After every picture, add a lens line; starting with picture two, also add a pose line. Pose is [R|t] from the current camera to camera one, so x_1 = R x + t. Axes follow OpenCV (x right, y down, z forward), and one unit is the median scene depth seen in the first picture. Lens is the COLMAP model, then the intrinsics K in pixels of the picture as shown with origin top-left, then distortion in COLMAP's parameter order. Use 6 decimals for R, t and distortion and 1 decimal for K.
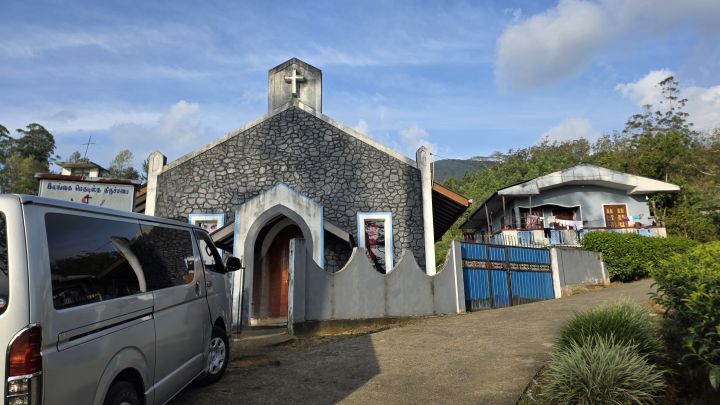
lens RADIAL K [[480.2, 0, 369.5], [0, 480.2, 202.9], [0, 0, 1]] dist [0.089348, -0.088854]
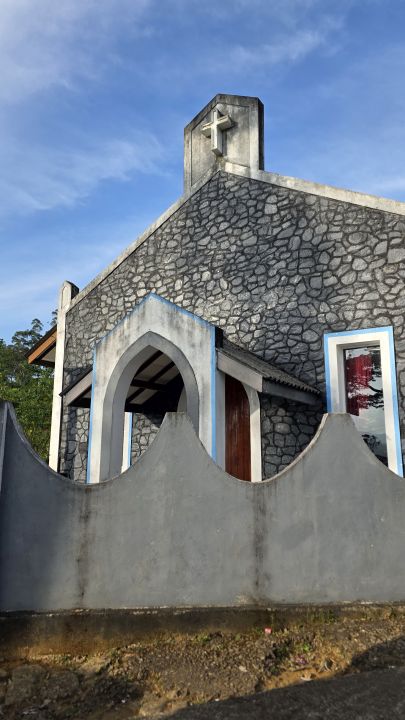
lens RADIAL K [[480.2, 0, 205.9], [0, 480.2, 364.9], [0, 0, 1]] dist [0.089348, -0.088854]
pose [[0.841908, -0.072464, -0.534733, 0.144523], [0.092006, 0.995709, 0.009925, 0.036021], [0.531720, -0.057555, 0.844962, 0.473250]]
